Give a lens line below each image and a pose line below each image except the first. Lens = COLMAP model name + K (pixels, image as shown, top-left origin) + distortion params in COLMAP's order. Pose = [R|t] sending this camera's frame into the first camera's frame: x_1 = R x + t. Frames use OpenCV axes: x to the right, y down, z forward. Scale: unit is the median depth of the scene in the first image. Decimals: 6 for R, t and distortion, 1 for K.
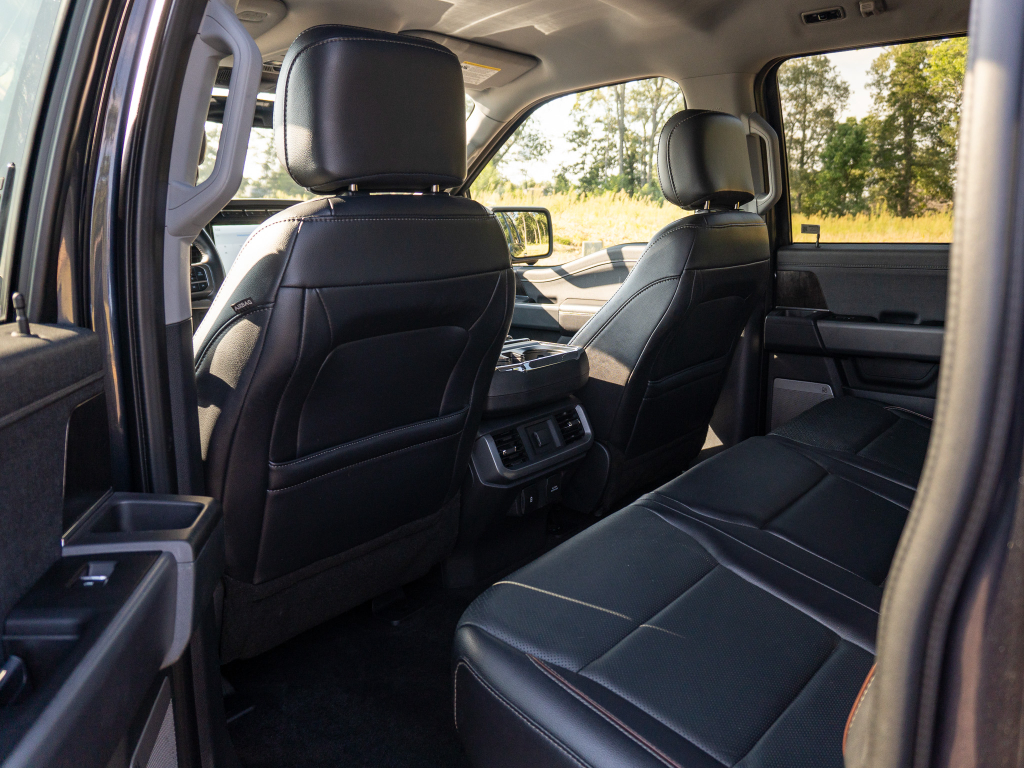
lens RADIAL K [[813.9, 0, 529.5], [0, 813.9, 375.4], [0, 0, 1]] dist [0.000477, -0.014618]
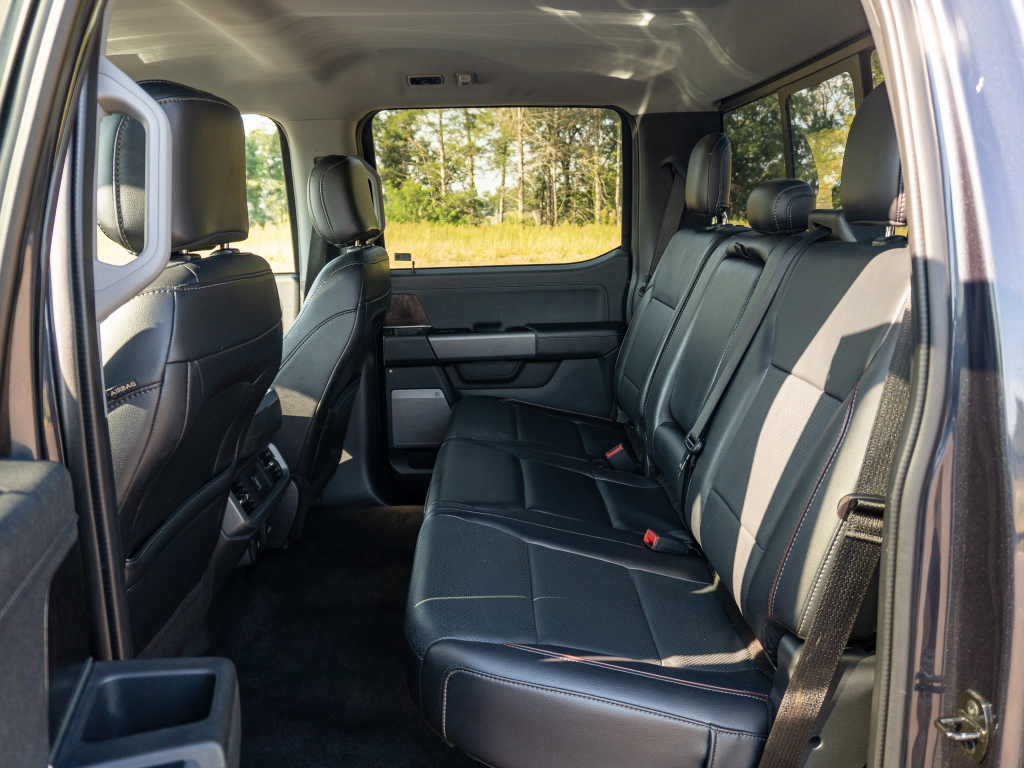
lens RADIAL K [[813.9, 0, 529.5], [0, 813.9, 375.4], [0, 0, 1]] dist [0.000477, -0.014618]
pose [[0.767057, -0.128686, 0.628541, -0.268717], [0.135893, 0.990038, 0.036857, -0.034203], [-0.627022, 0.057143, 0.776903, 0.009333]]
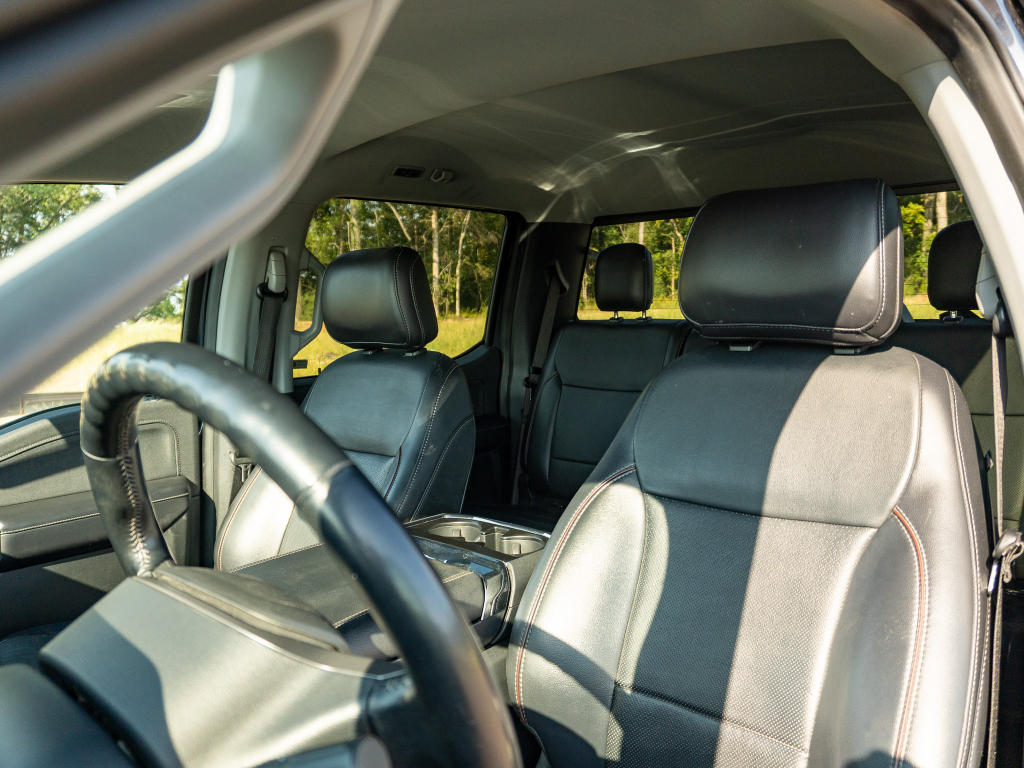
lens RADIAL K [[804.9, 0, 532.7], [0, 804.9, 387.0], [0, 0, 1]] dist [-0.013134, -0.002774]
pose [[0.045701, -0.097753, 0.994161, -0.634554], [0.227137, 0.970151, 0.084951, -0.176291], [-0.972790, 0.221928, 0.066540, 0.689913]]
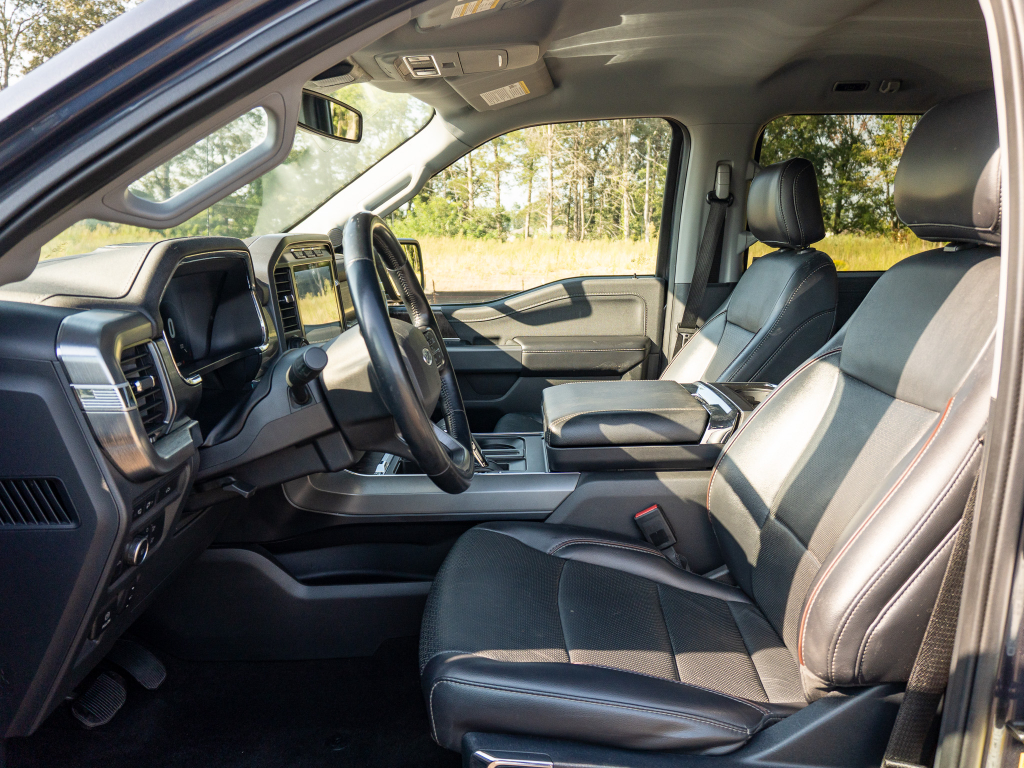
lens RADIAL K [[804.9, 0, 532.7], [0, 804.9, 387.0], [0, 0, 1]] dist [-0.013134, -0.002774]
pose [[0.761355, -0.122145, 0.636725, -0.684140], [0.129694, 0.990936, 0.035015, -0.084518], [-0.635231, 0.055921, 0.770295, 0.338055]]
